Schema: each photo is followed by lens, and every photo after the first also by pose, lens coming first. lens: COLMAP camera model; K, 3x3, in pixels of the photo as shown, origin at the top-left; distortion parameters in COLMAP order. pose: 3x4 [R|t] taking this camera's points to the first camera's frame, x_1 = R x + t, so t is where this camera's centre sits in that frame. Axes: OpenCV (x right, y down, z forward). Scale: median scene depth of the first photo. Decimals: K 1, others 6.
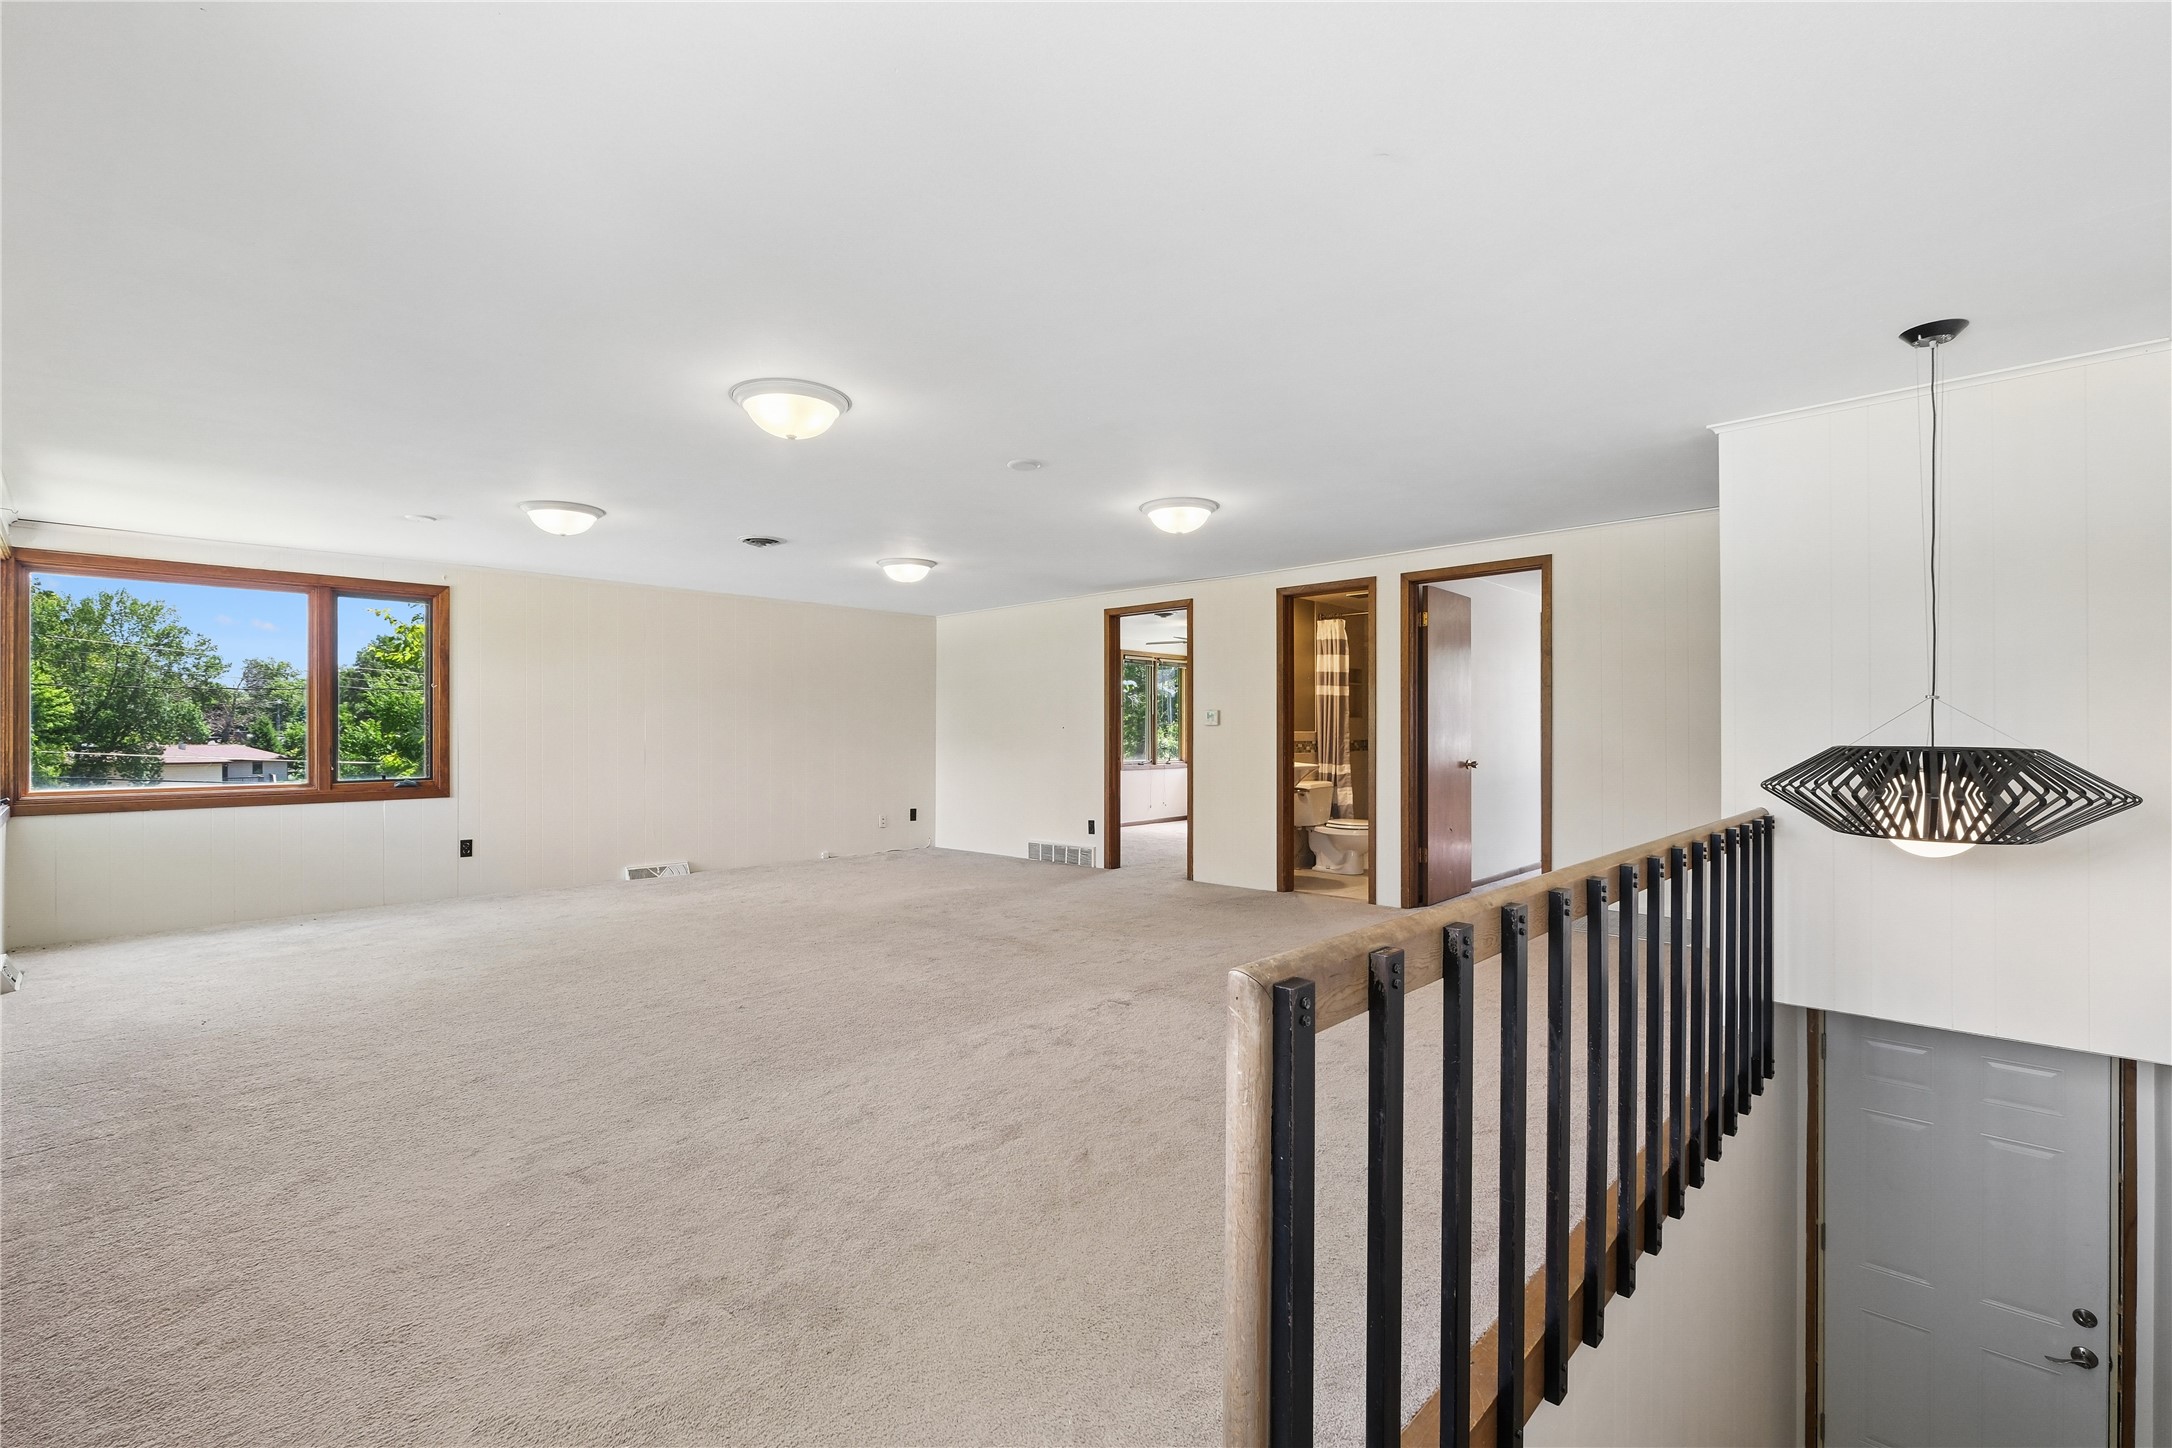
lens RADIAL K [[963.9, 0, 1083.4], [0, 963.9, 727.2], [0, 0, 1]] dist [-0.000897, -0.001117]
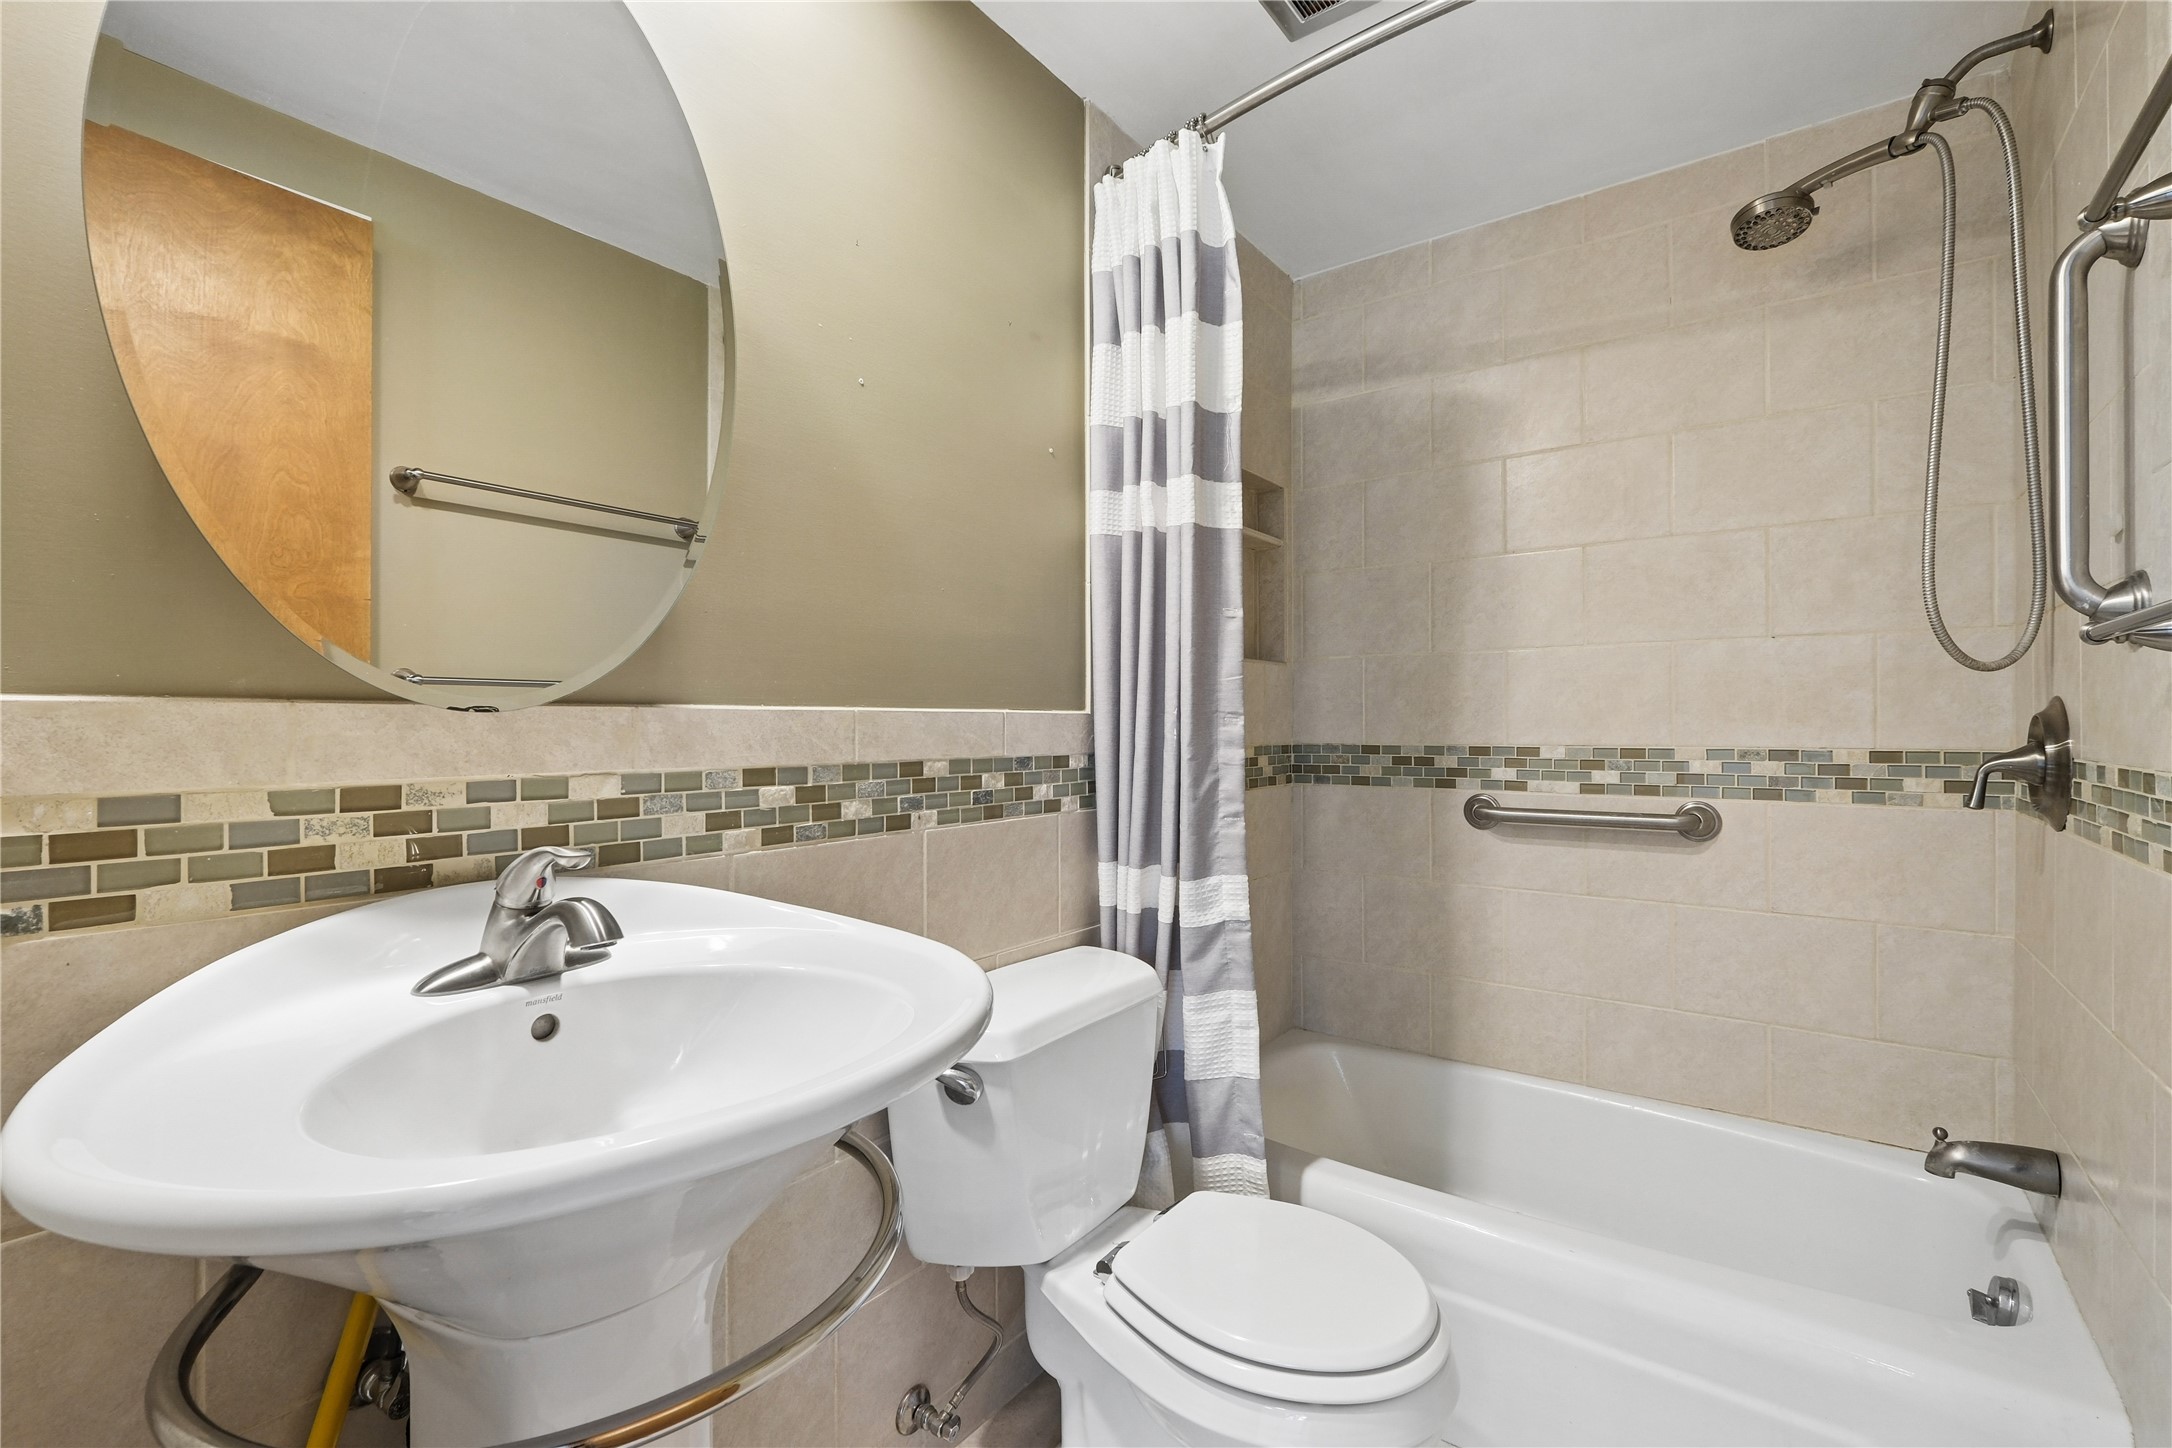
lens RADIAL K [[963.9, 0, 1088.3], [0, 963.9, 718.6], [0, 0, 1]] dist [-0.000897, -0.001117]
pose [[0.993439, 0.000186, 0.114360, 0.220070], [-0.000494, 0.999996, 0.002663, 0.005628], [-0.114359, -0.002702, 0.993436, 0.800721]]
